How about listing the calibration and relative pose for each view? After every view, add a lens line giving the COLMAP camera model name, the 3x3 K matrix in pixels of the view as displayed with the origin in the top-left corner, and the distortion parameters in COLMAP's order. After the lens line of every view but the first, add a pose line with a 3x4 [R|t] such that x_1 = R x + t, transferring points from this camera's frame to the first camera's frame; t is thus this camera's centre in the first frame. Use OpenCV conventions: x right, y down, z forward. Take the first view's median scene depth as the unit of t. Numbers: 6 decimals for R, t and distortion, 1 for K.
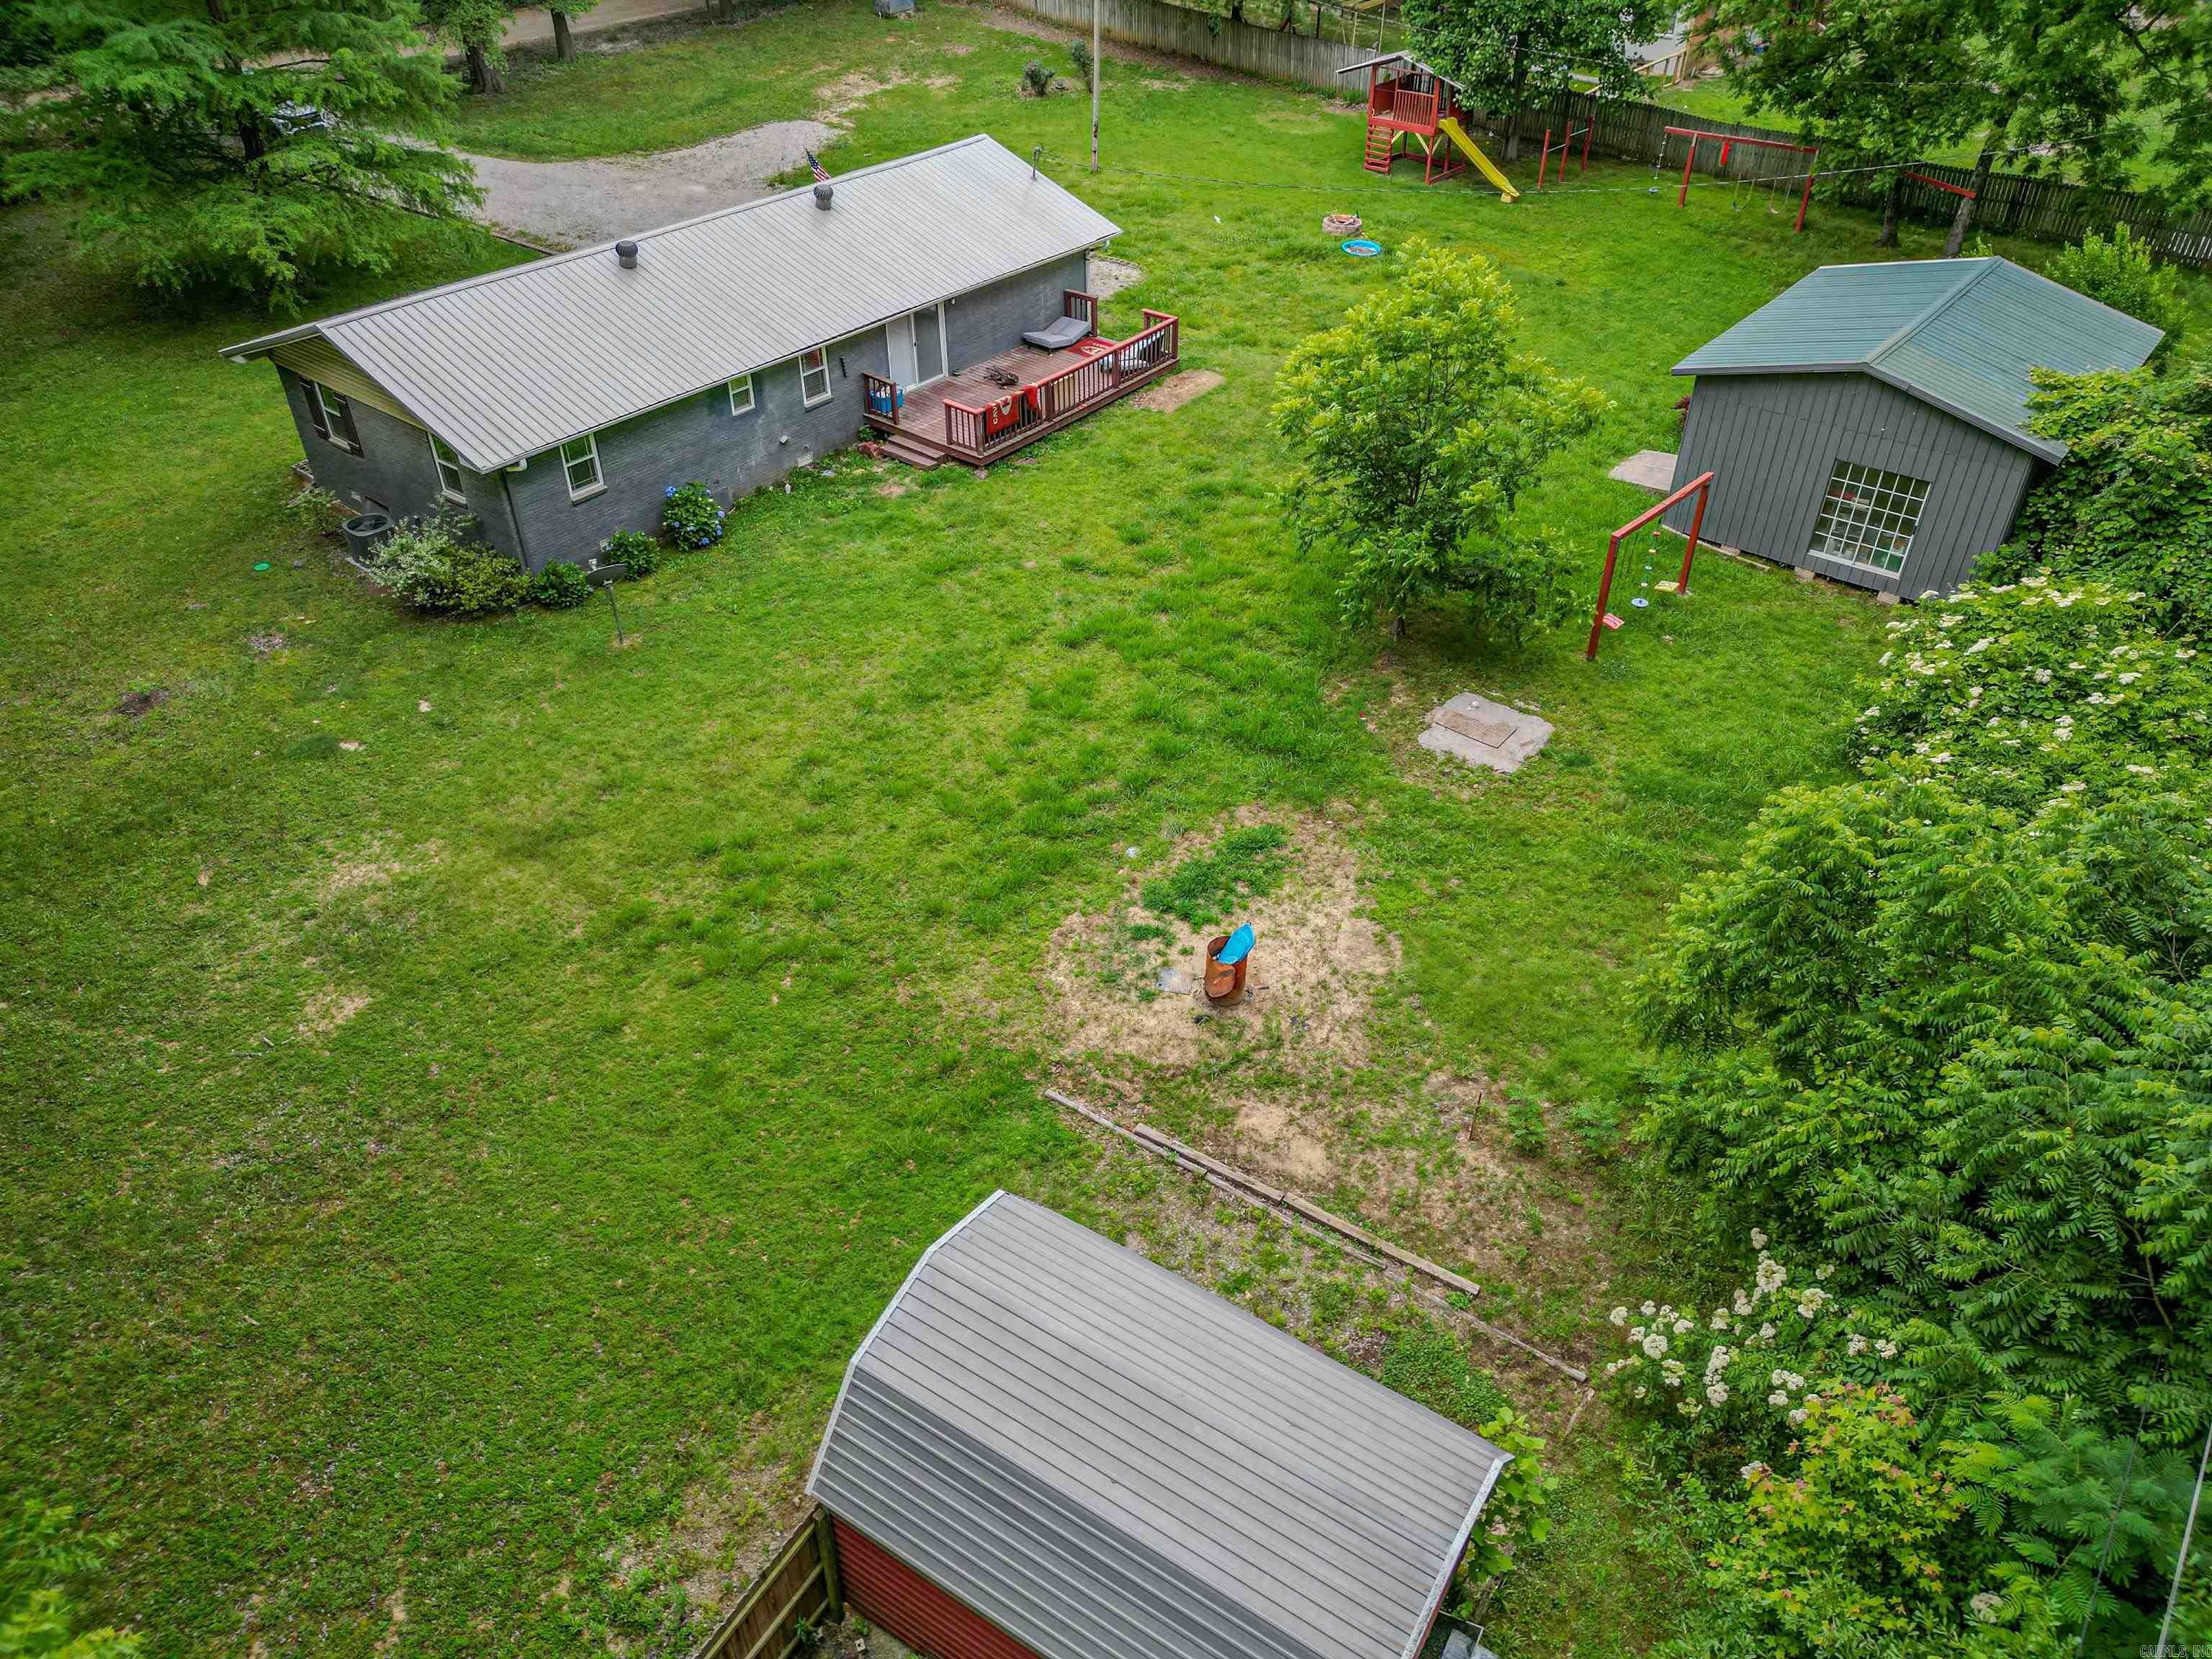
lens RADIAL K [[1549.6, 0, 1106.0], [0, 1549.6, 829.5], [0, 0, 1]] dist [-0.000250, 0.002290]
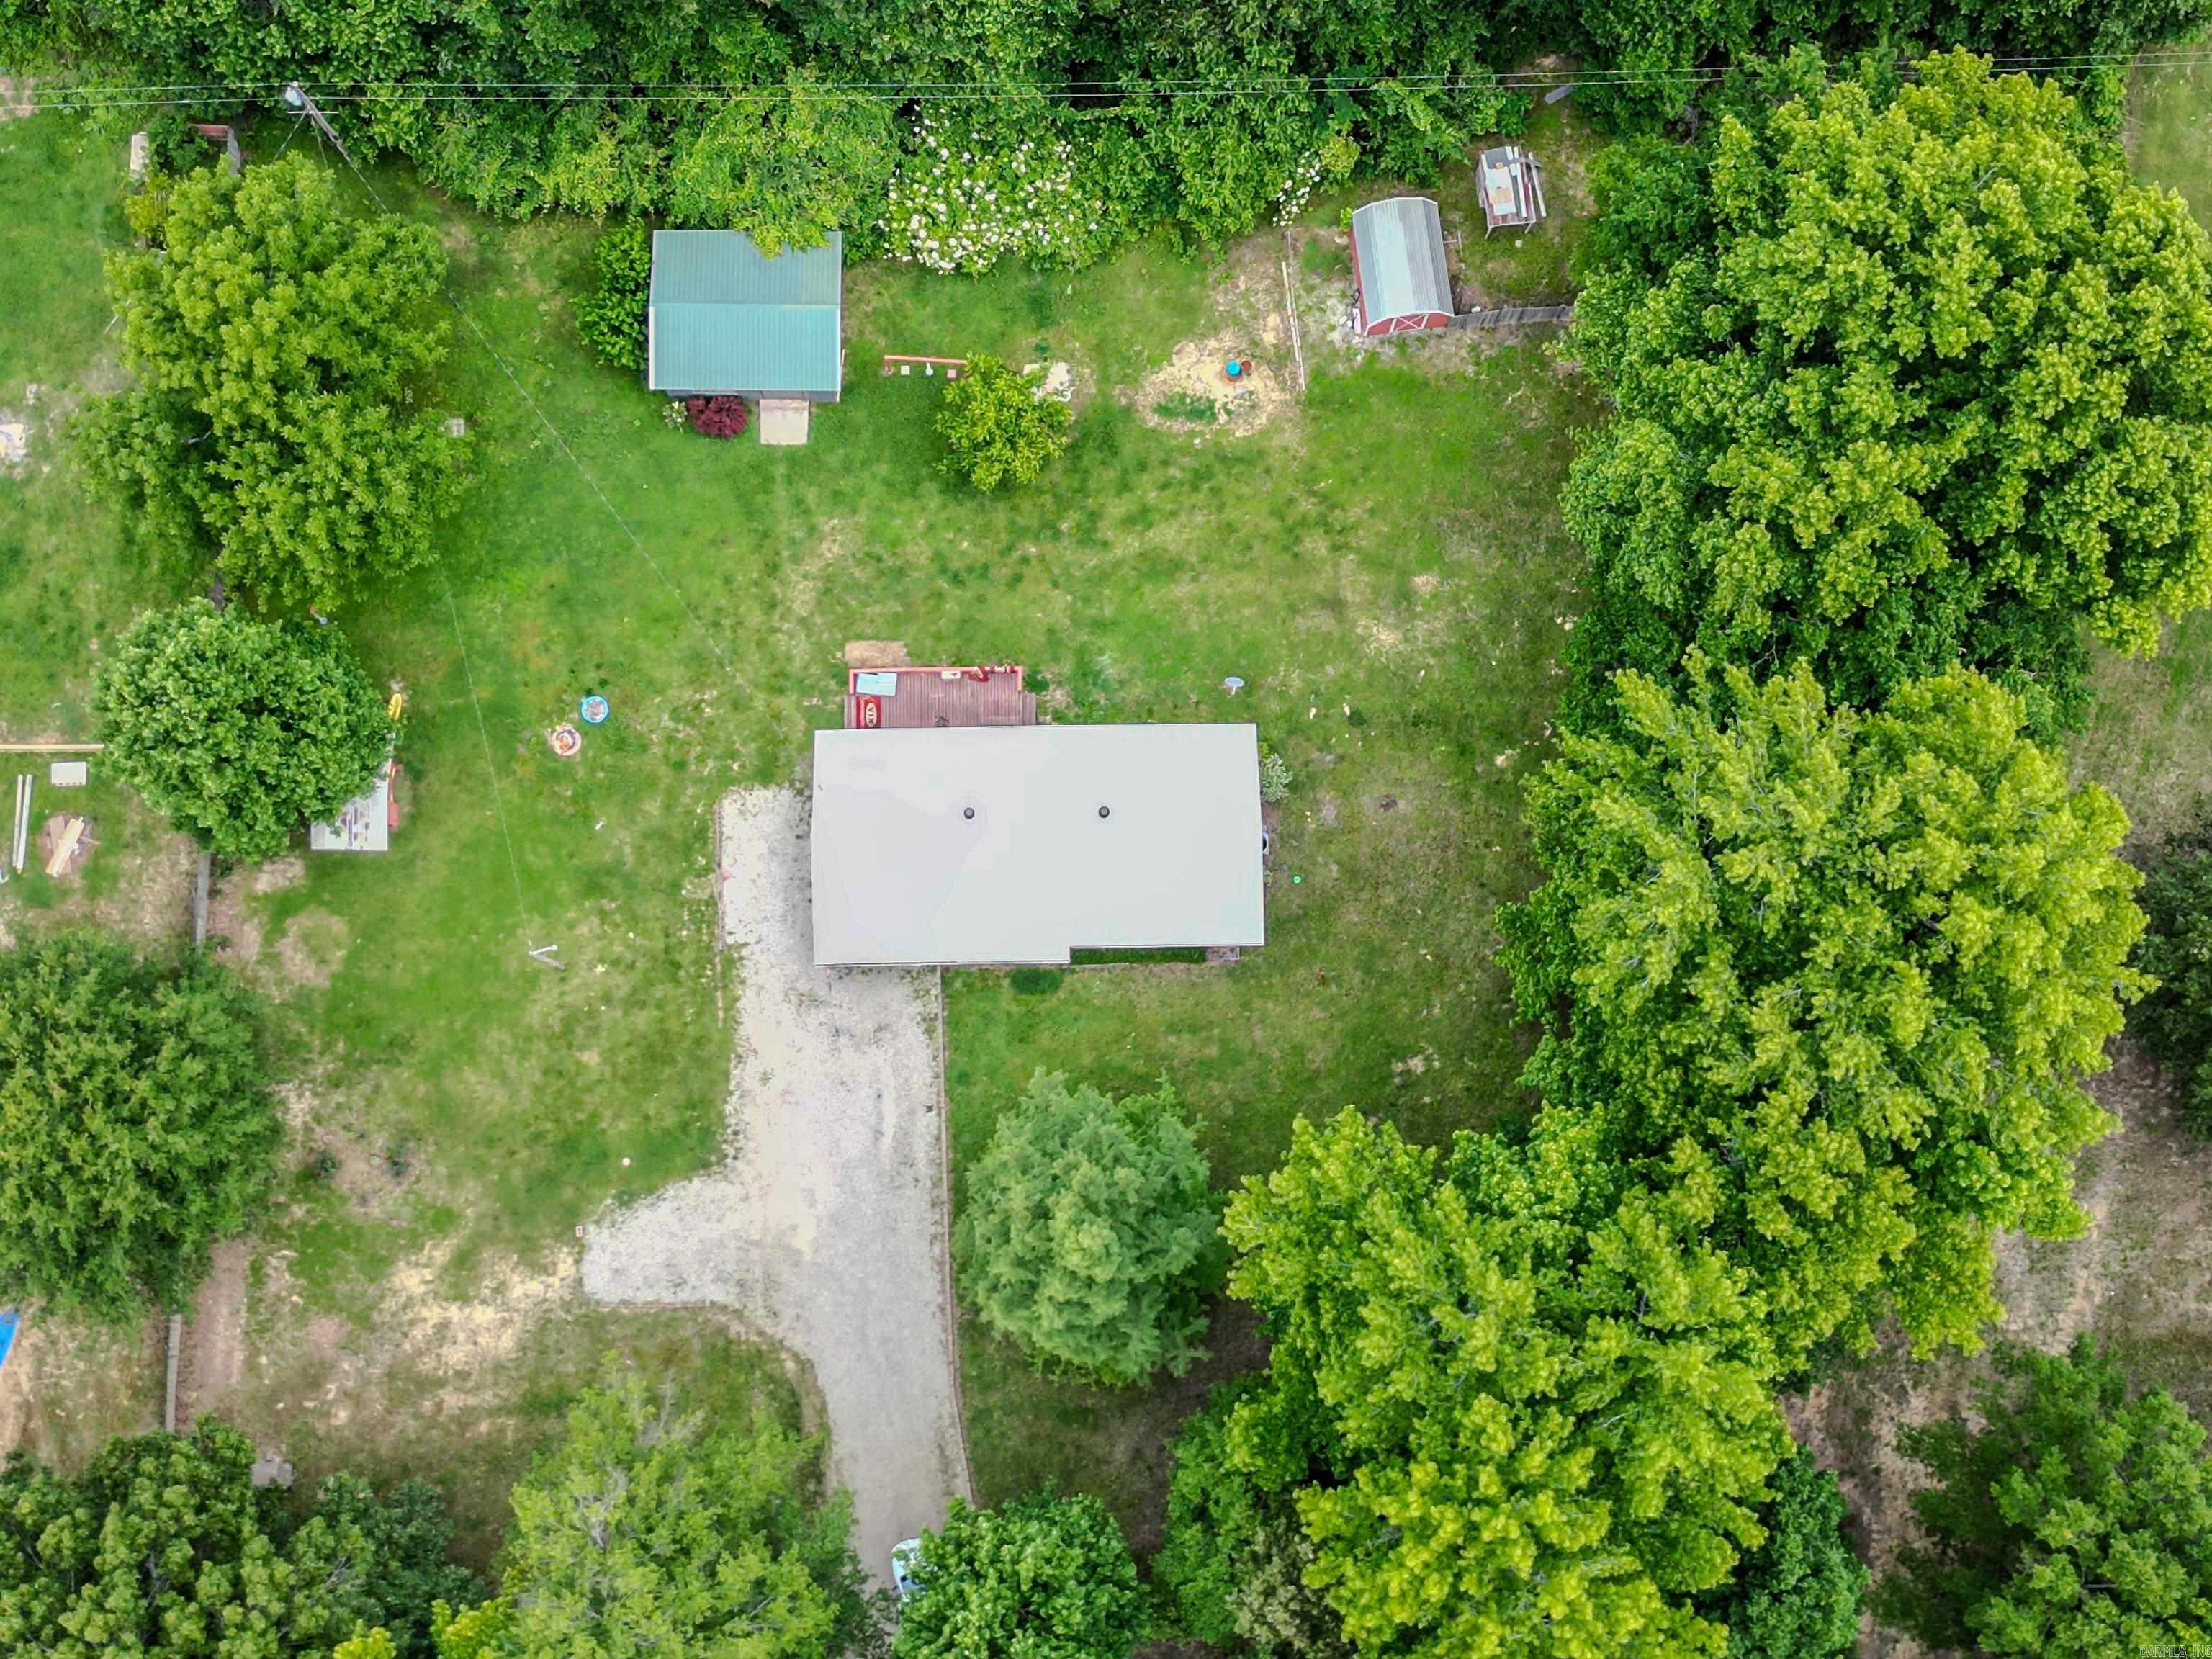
lens RADIAL K [[1549.6, 0, 1106.0], [0, 1549.6, 829.5], [0, 0, 1]] dist [-0.000250, 0.002290]
pose [[-0.631709, -0.772867, 0.060171, -0.511934], [0.465353, -0.315991, 0.826799, -2.255509], [-0.619992, 0.550297, 0.559270, -0.060182]]
